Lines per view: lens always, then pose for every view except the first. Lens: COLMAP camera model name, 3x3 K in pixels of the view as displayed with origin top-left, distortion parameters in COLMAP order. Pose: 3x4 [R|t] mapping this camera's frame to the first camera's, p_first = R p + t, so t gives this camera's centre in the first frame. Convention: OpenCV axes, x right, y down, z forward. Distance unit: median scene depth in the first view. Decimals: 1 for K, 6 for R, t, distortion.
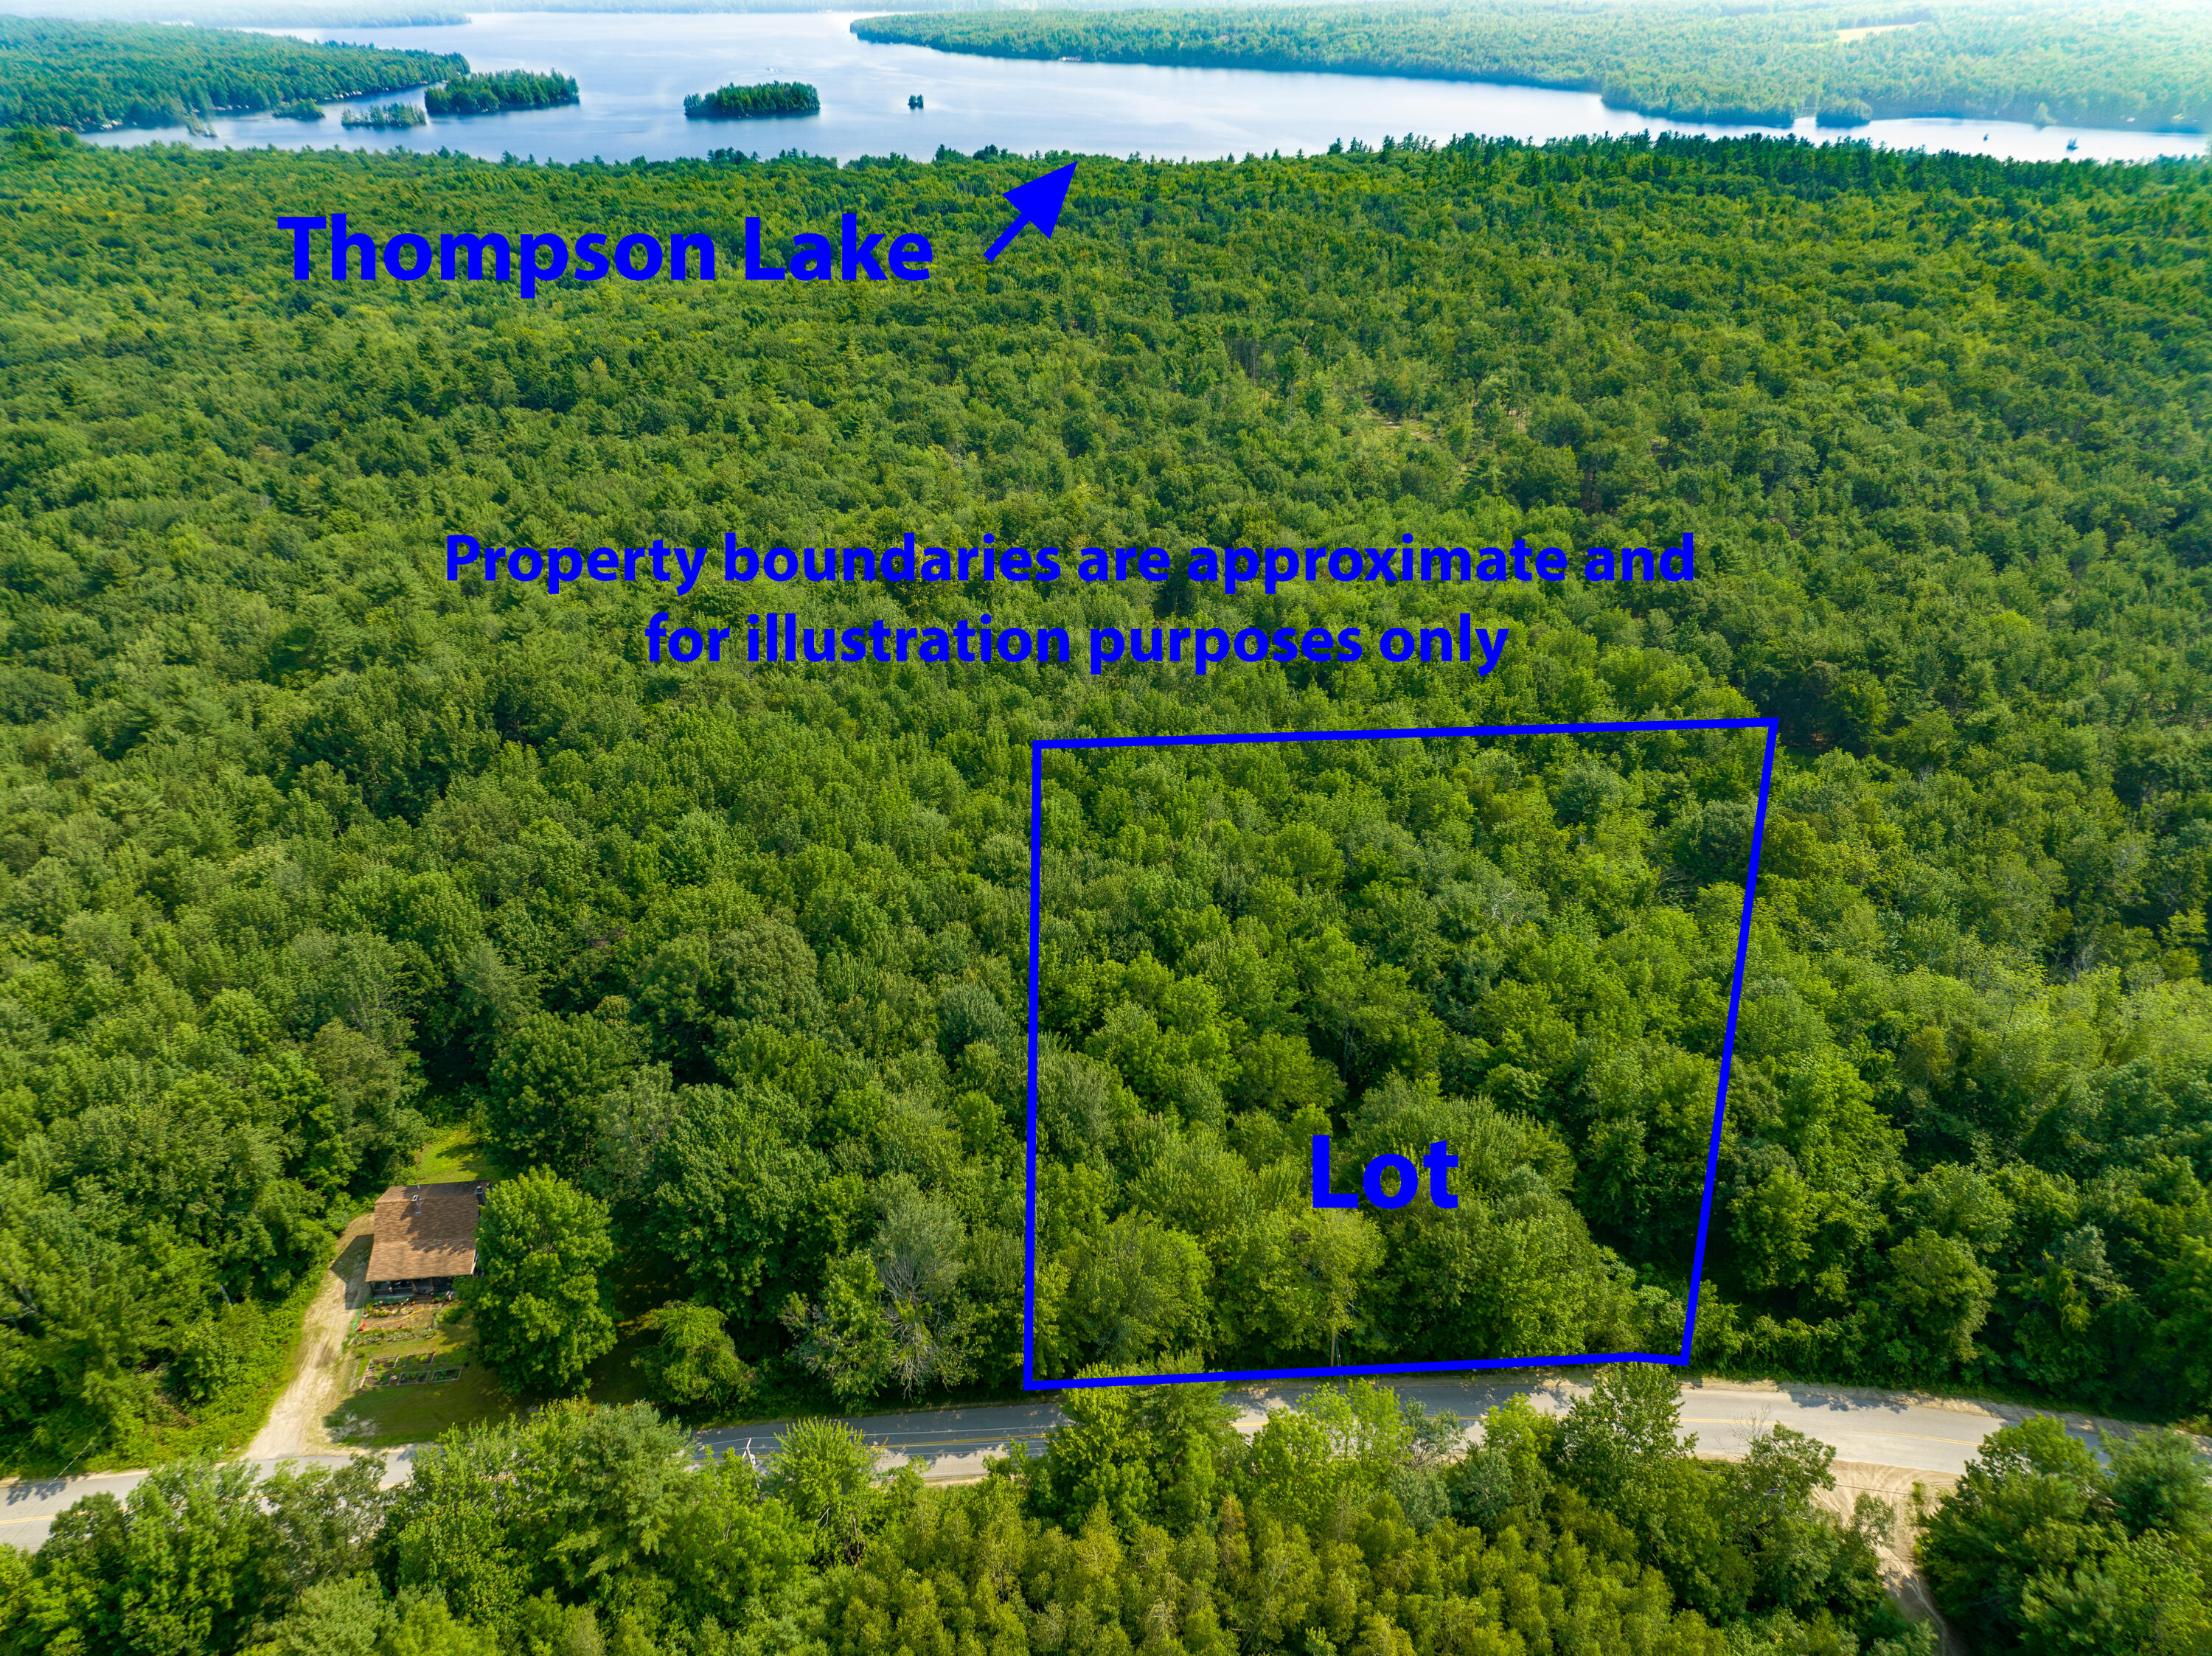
lens RADIAL K [[1559.7, 0, 1111.6], [0, 1559.7, 822.7], [0, 0, 1]] dist [-0.047841, 0.024623]
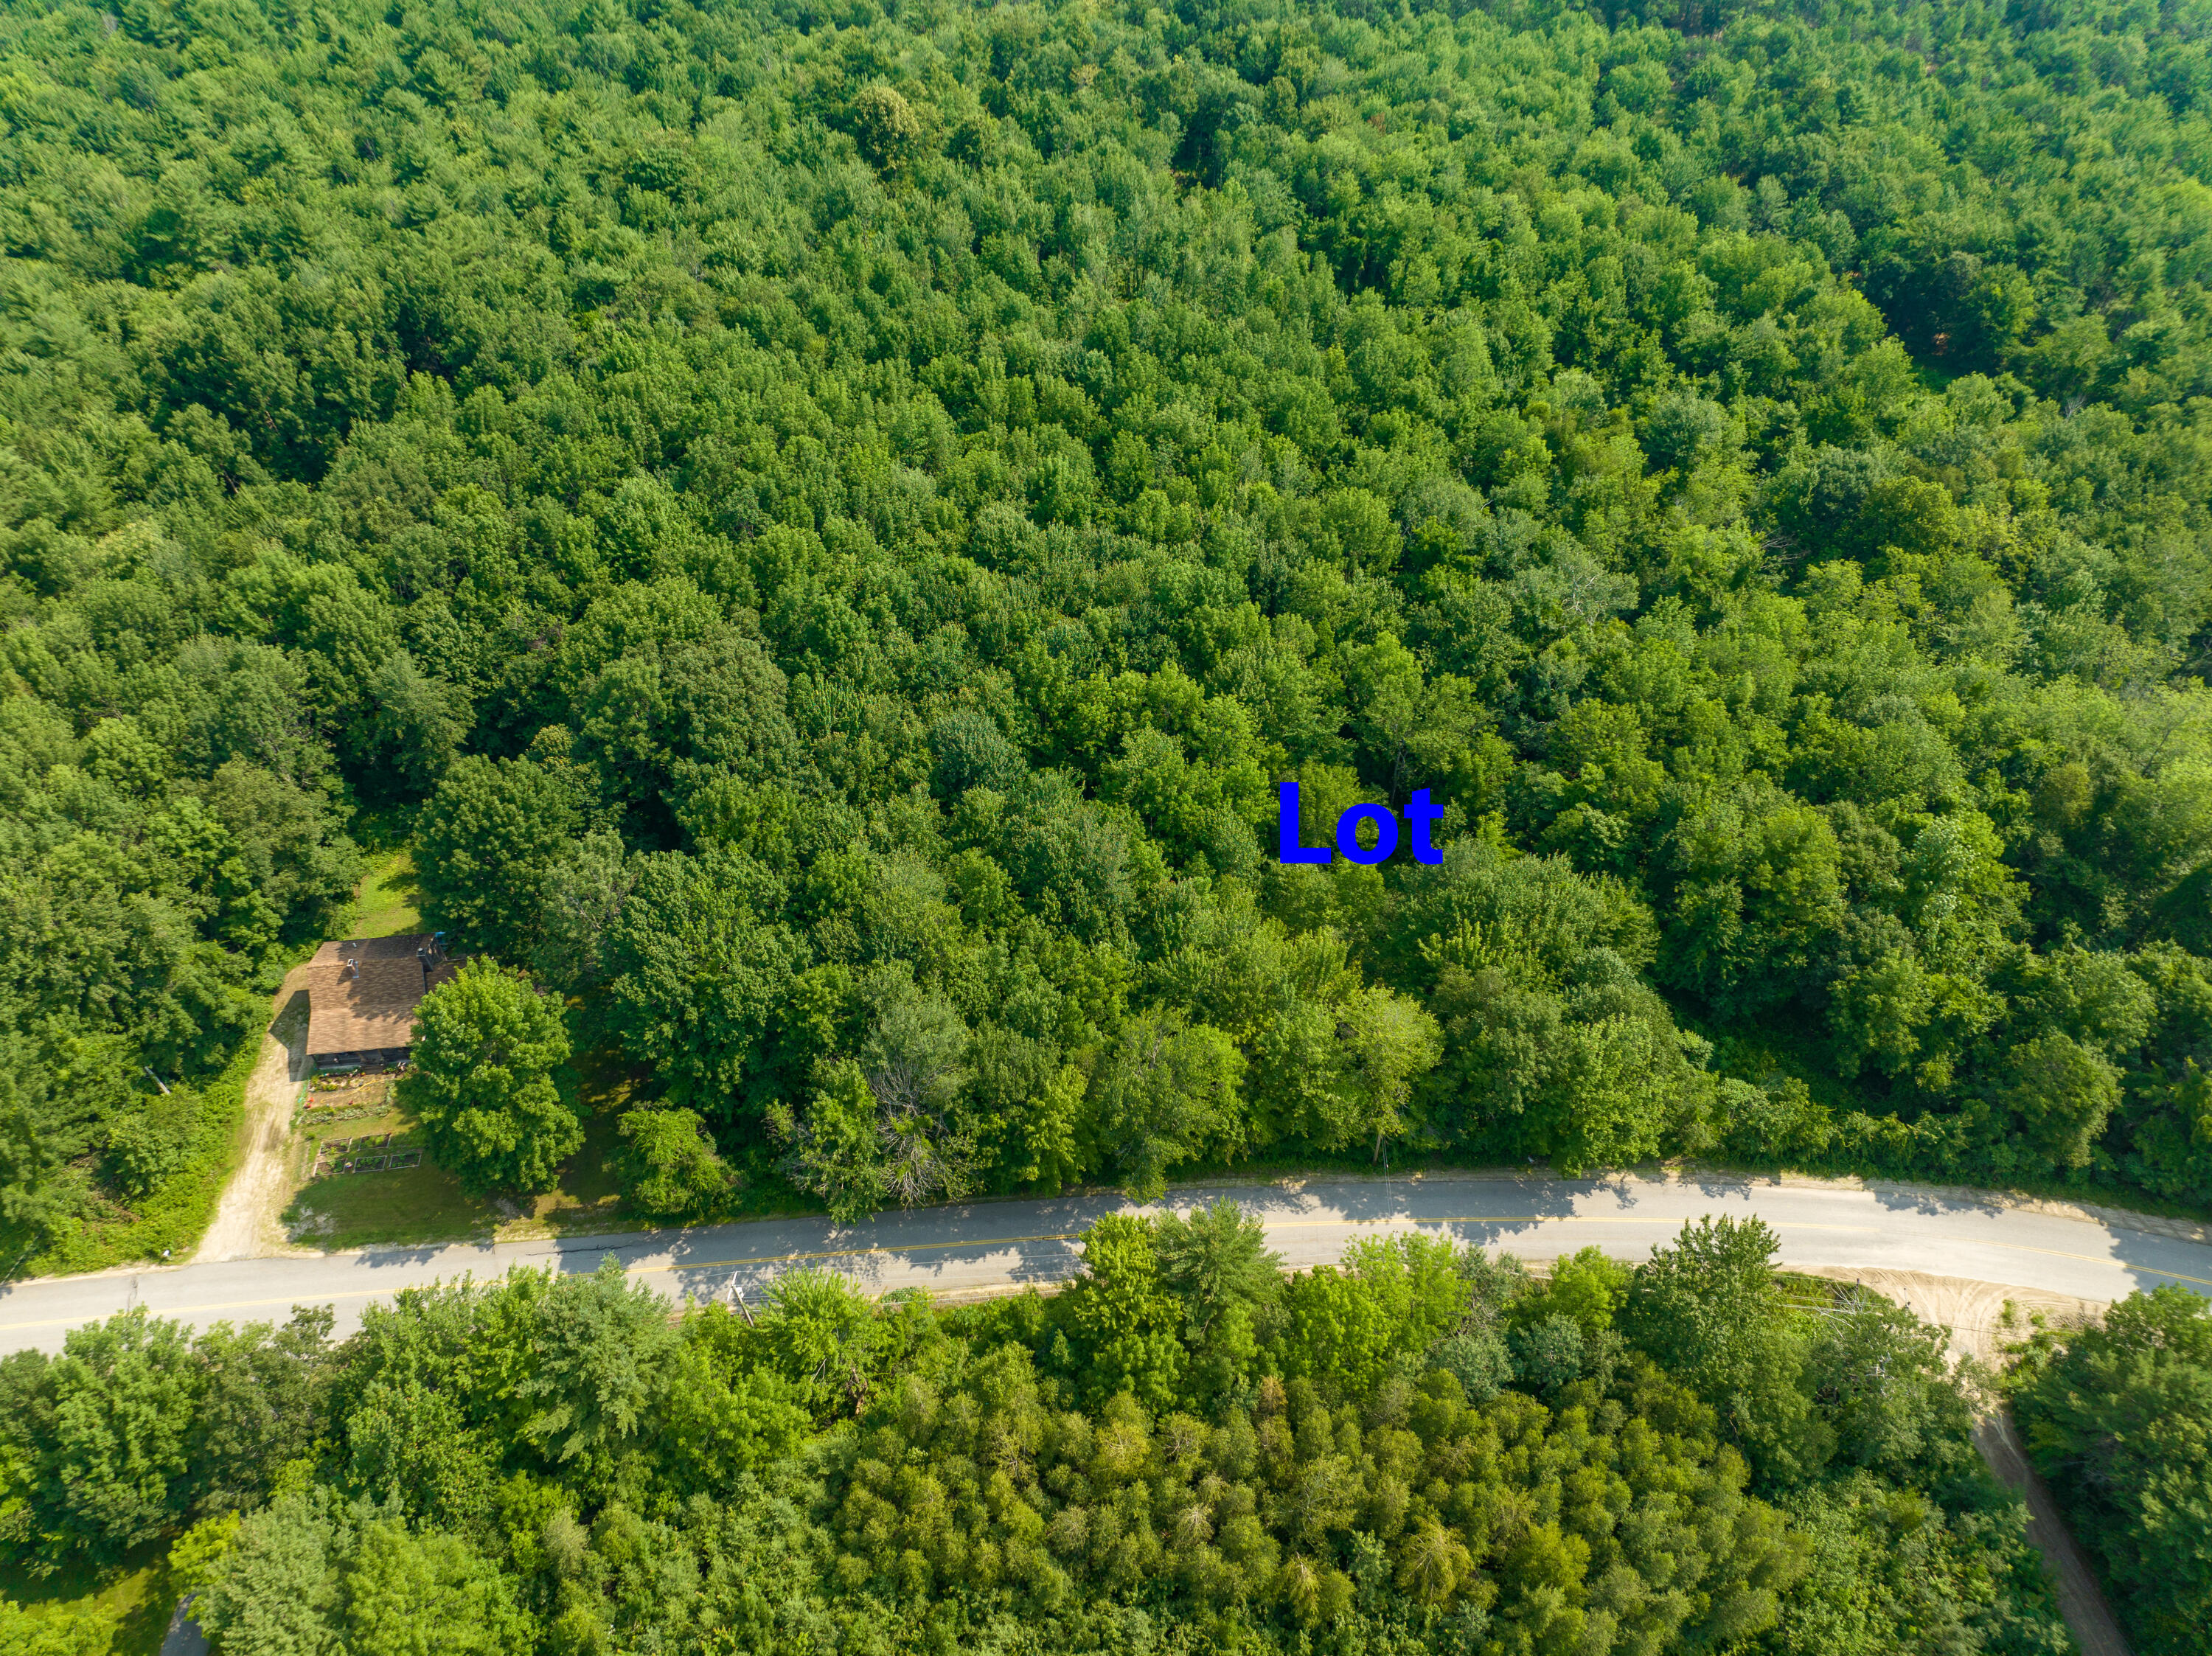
lens RADIAL K [[1559.7, 0, 1113.5], [0, 1559.7, 821.5], [0, 0, 1]] dist [-0.047841, 0.024623]
pose [[1.000000, 0.000188, -0.000946, -0.009140], [0.000107, 0.953402, 0.301702, -0.097583], [0.000959, -0.301702, 0.953402, 0.164790]]
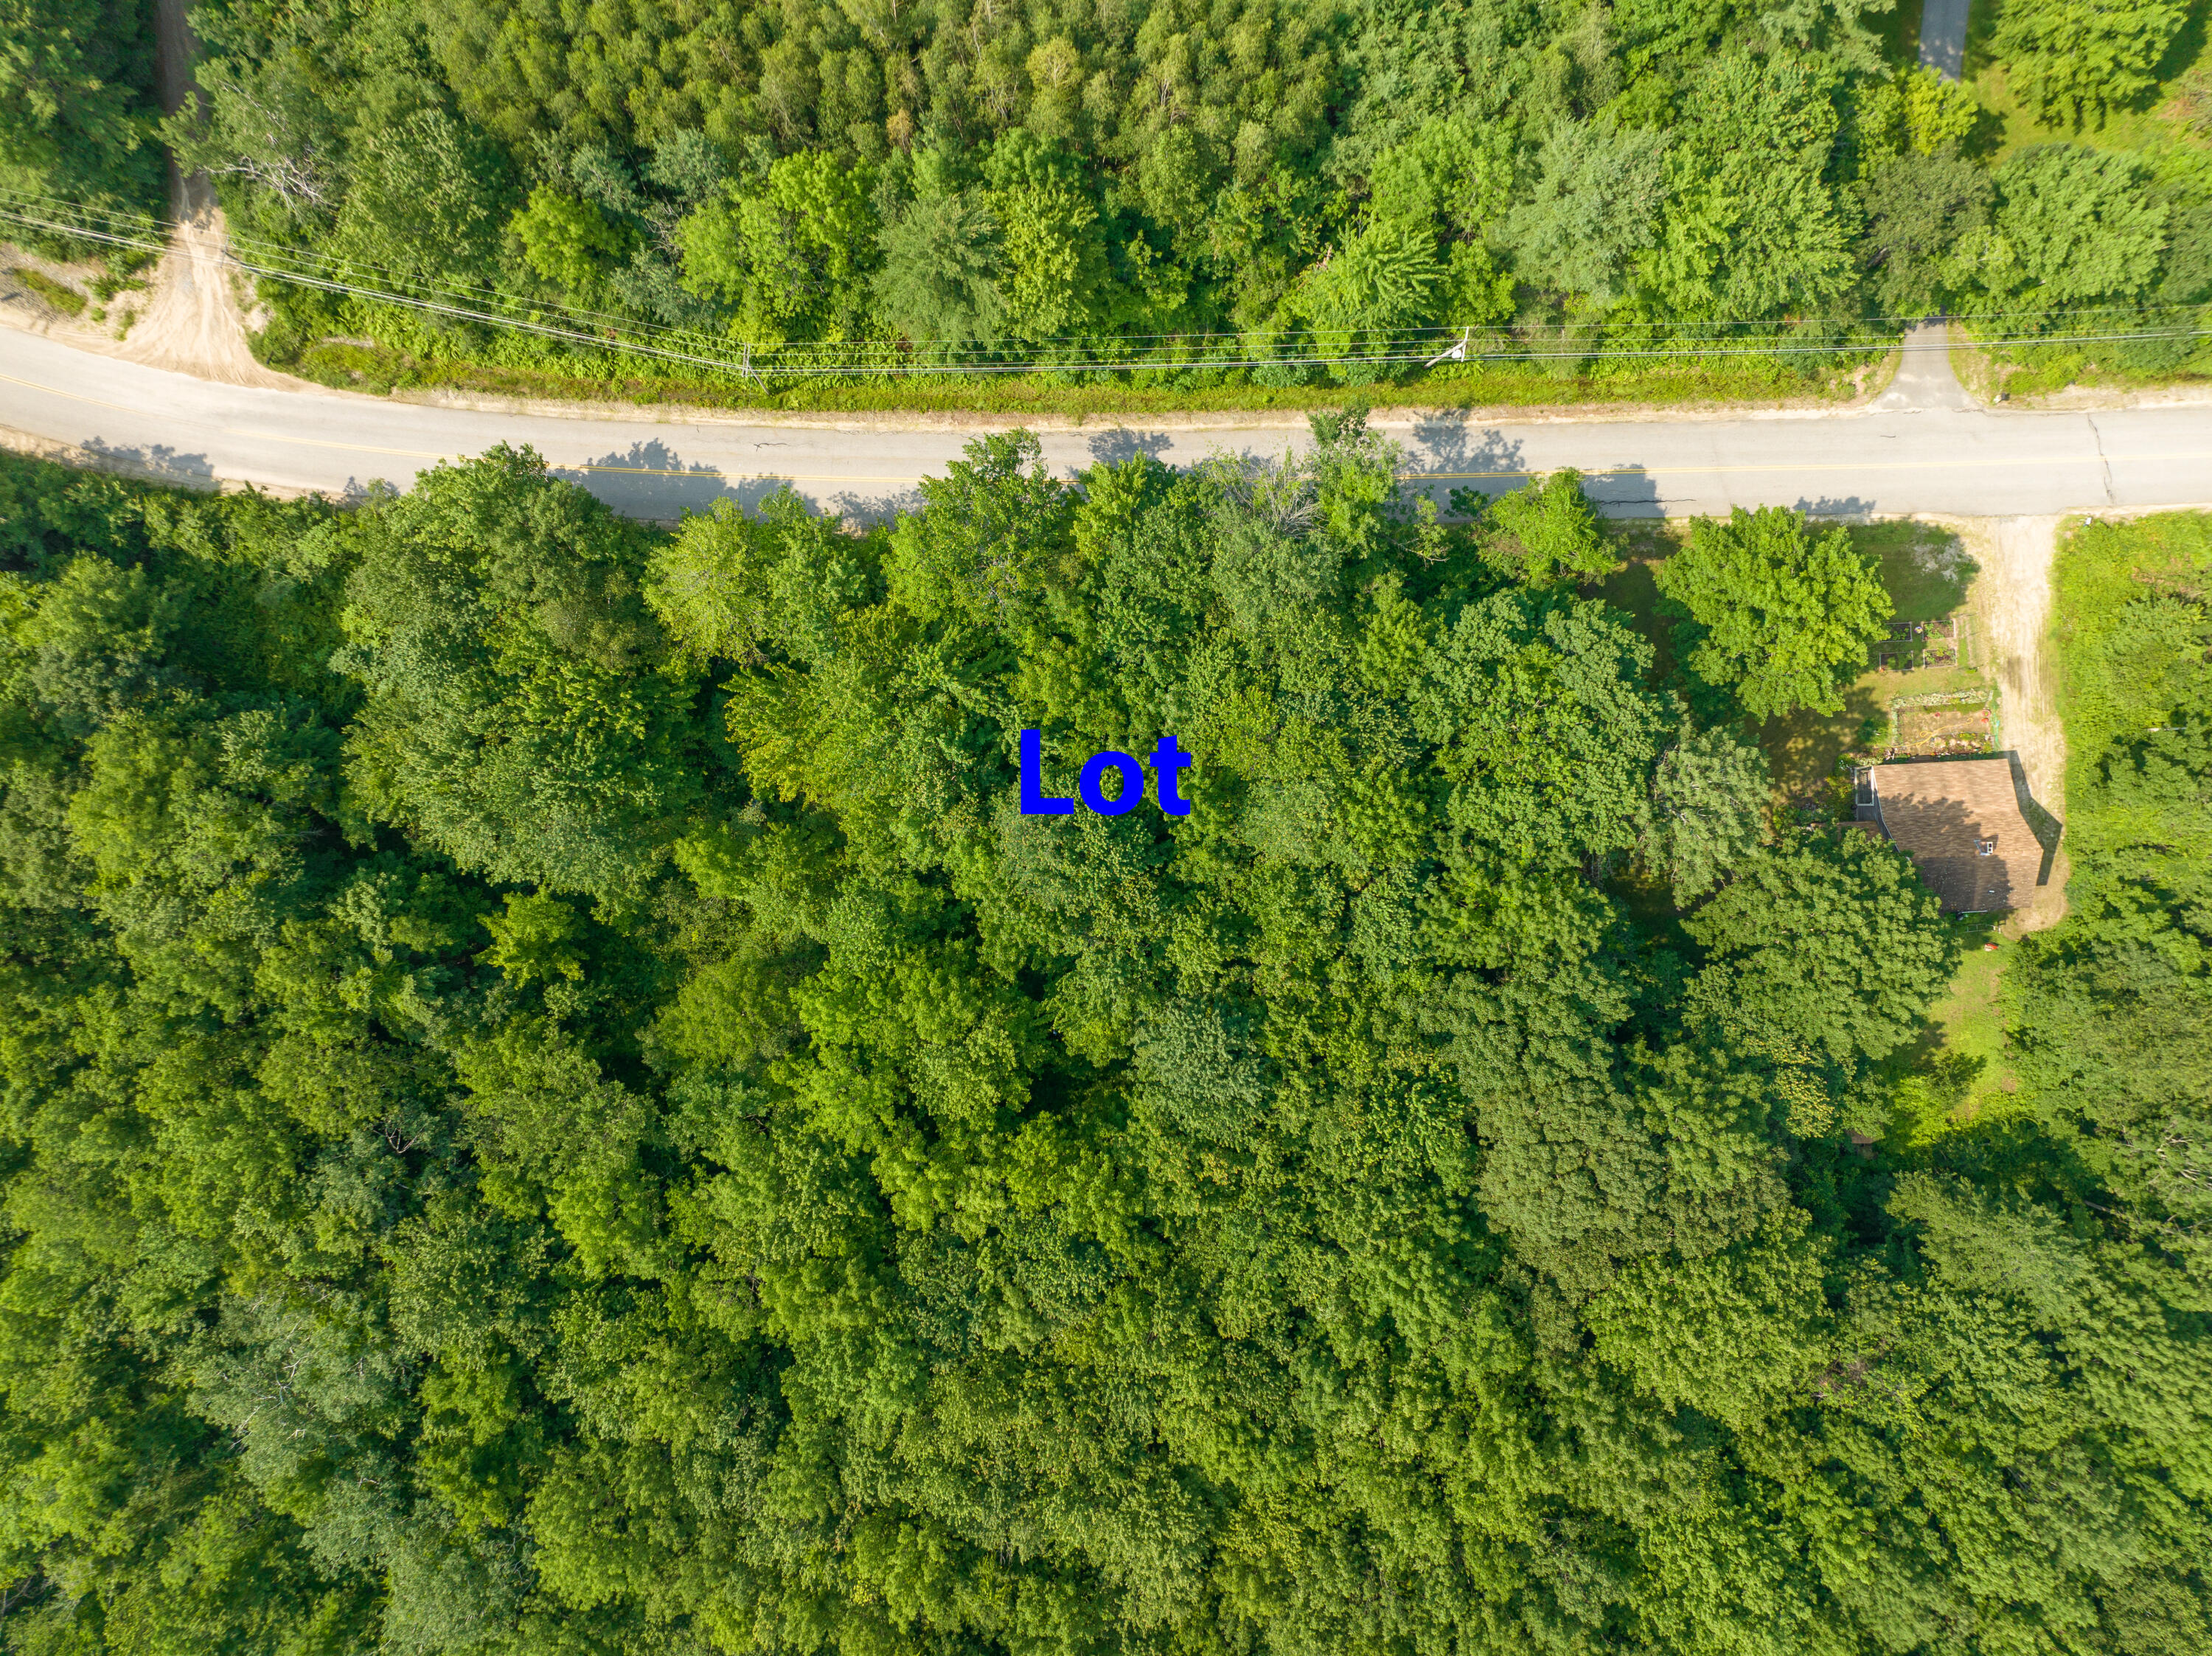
lens RADIAL K [[1559.7, 0, 1112.7], [0, 1559.7, 825.3], [0, 0, 1]] dist [-0.047841, 0.024623]
pose [[-0.998395, -0.055642, 0.010540, -0.052246], [0.038006, -0.520337, 0.853115, -0.349483], [-0.041985, 0.852147, 0.521616, 0.601200]]
